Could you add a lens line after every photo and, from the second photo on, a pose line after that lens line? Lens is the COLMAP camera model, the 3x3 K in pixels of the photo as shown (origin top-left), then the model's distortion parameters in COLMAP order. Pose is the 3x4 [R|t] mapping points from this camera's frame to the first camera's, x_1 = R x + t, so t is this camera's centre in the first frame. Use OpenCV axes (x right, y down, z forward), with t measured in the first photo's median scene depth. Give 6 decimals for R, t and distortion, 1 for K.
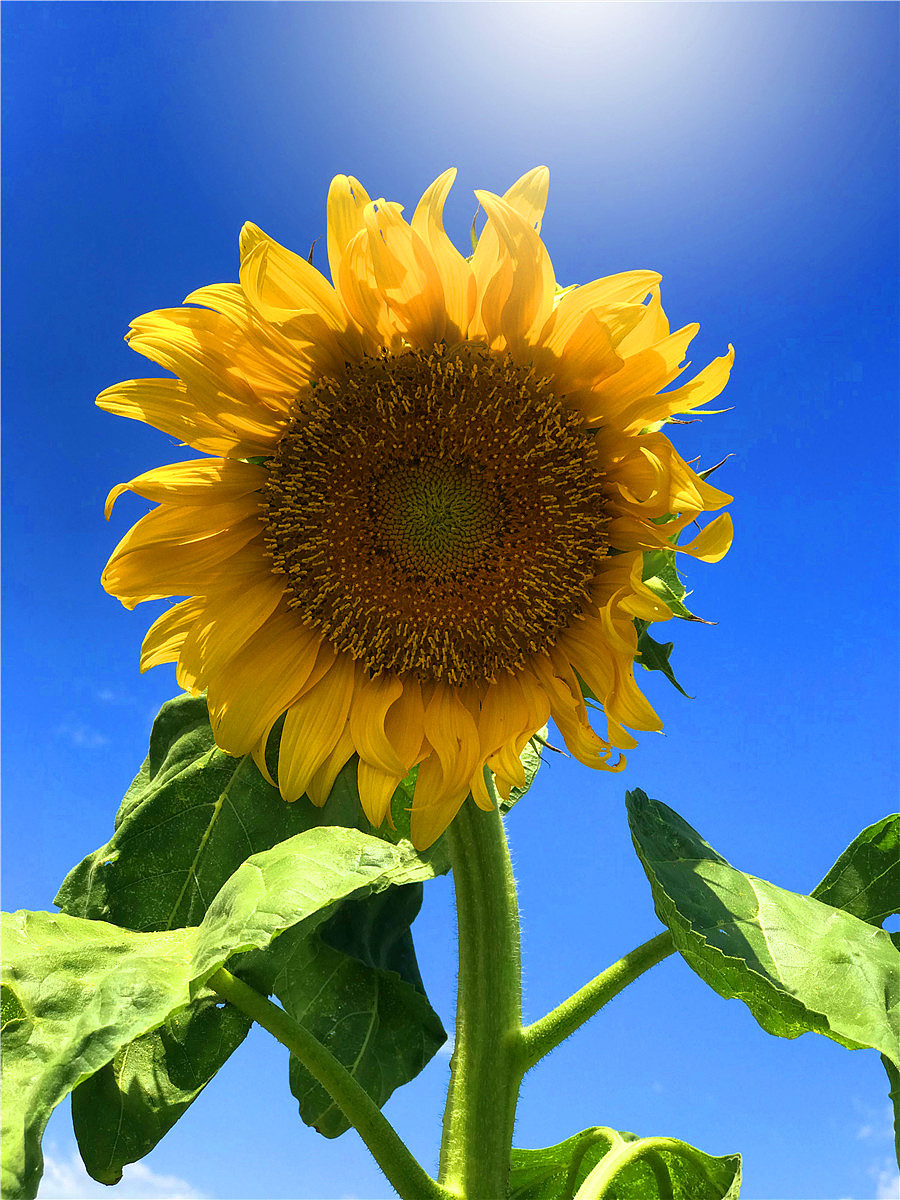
lens RADIAL K [[2000.6, 0, 450.4], [0, 2000.6, 598.9], [0, 0, 1]] dist [0.284878, 0.000000]
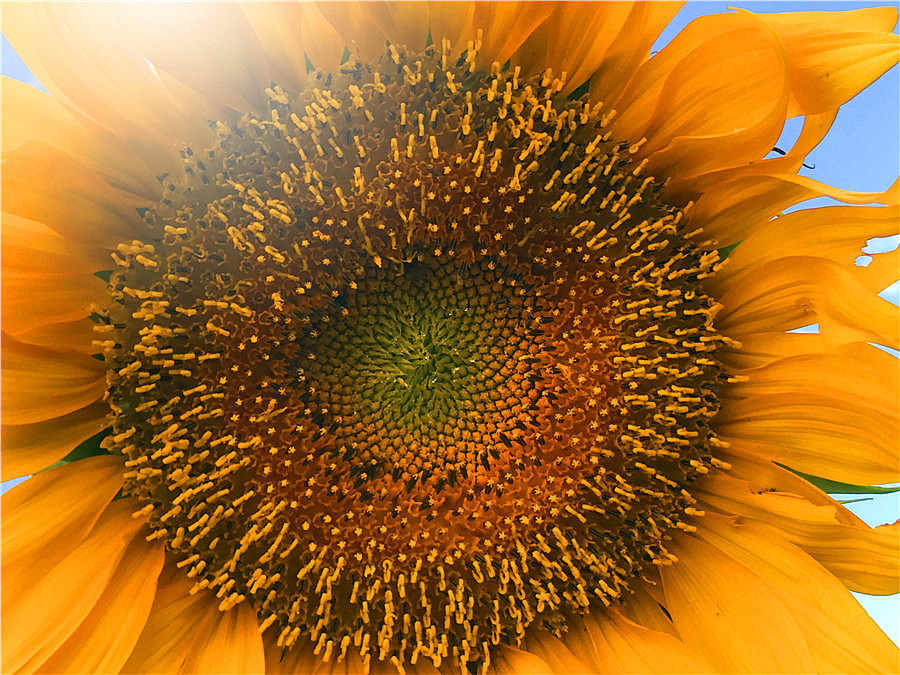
lens RADIAL K [[1500.4, 0, 444.6], [0, 1500.4, 372.8], [0, 0, 1]] dist [0.284878, 0.000000]
pose [[0.830017, -0.512558, 0.219900, -0.096636], [0.531595, 0.846322, -0.033852, -0.021854], [-0.168755, 0.144996, 0.974935, 0.590919]]
